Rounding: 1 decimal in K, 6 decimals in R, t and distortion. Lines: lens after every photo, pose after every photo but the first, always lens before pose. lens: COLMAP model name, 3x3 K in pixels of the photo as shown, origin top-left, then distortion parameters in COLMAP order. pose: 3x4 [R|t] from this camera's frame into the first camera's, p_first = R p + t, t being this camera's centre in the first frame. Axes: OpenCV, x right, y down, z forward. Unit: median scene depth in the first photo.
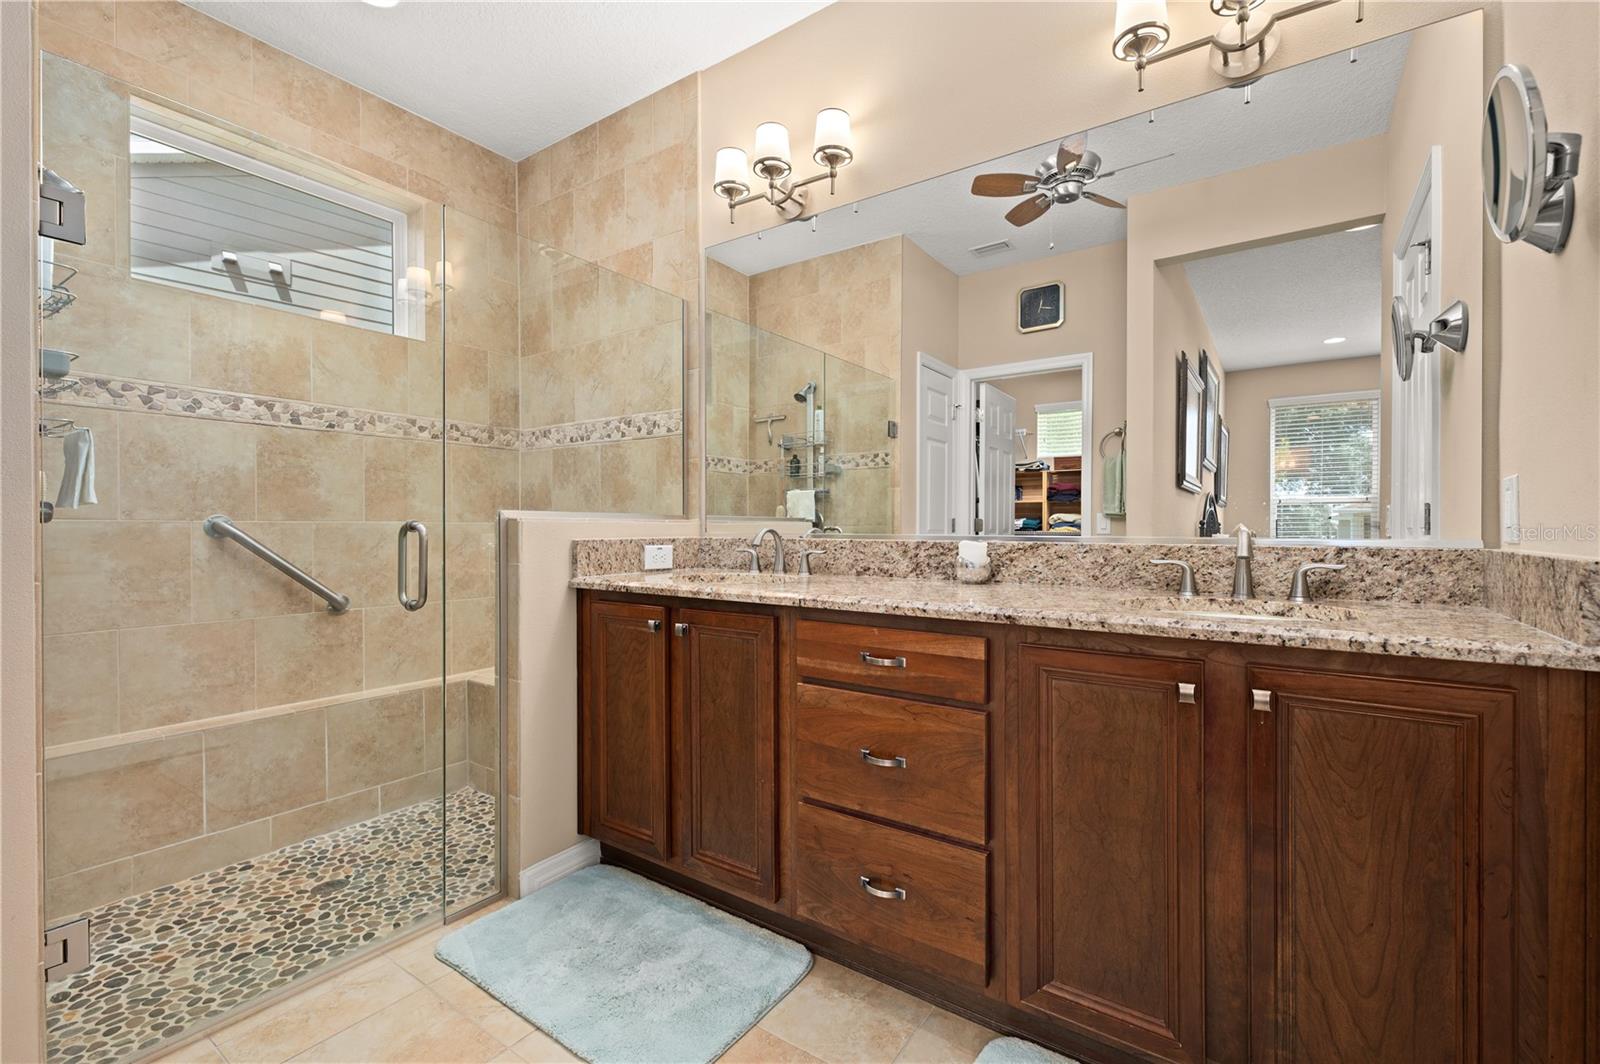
lens RADIAL K [[685.9, 0, 815.1], [0, 685.9, 538.2], [0, 0, 1]] dist [0.007971, -0.001257]
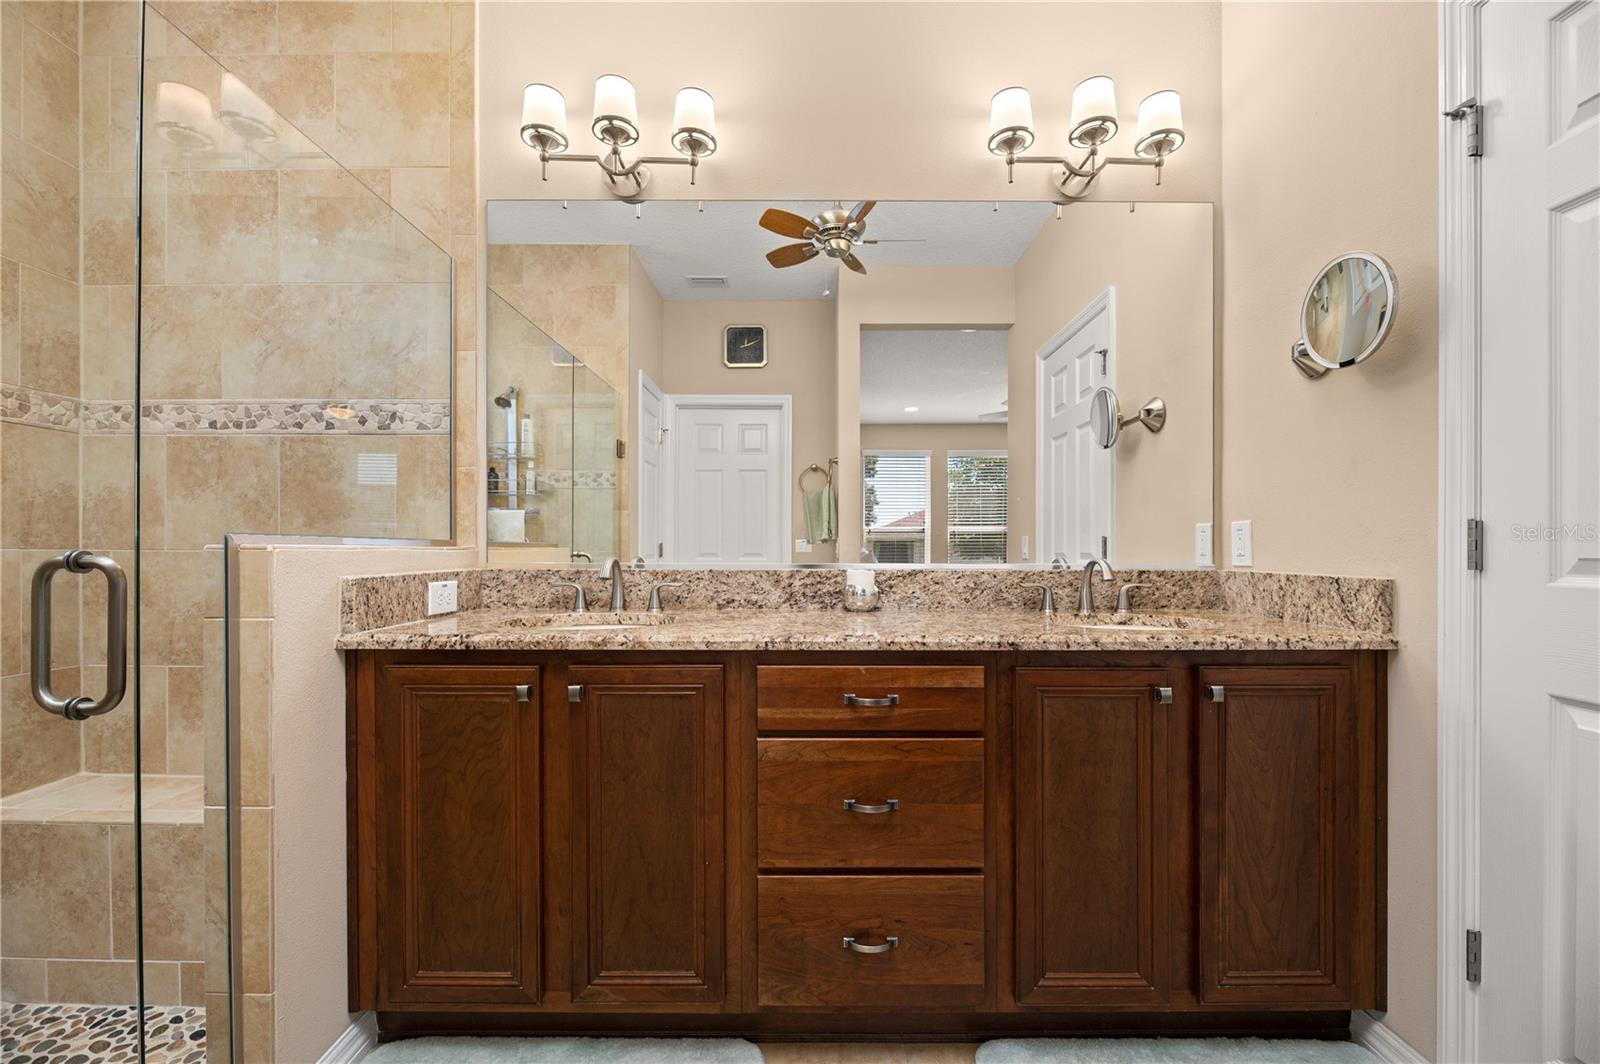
lens RADIAL K [[655.9, 0, 800.9], [0, 655.9, 554.2], [0, 0, 1]] dist [0.001166, -0.004172]
pose [[0.825508, -0.005835, 0.564361, -0.356777], [0.010217, 0.999937, -0.004606, -0.013644], [-0.564298, 0.009568, 0.825516, 0.228192]]
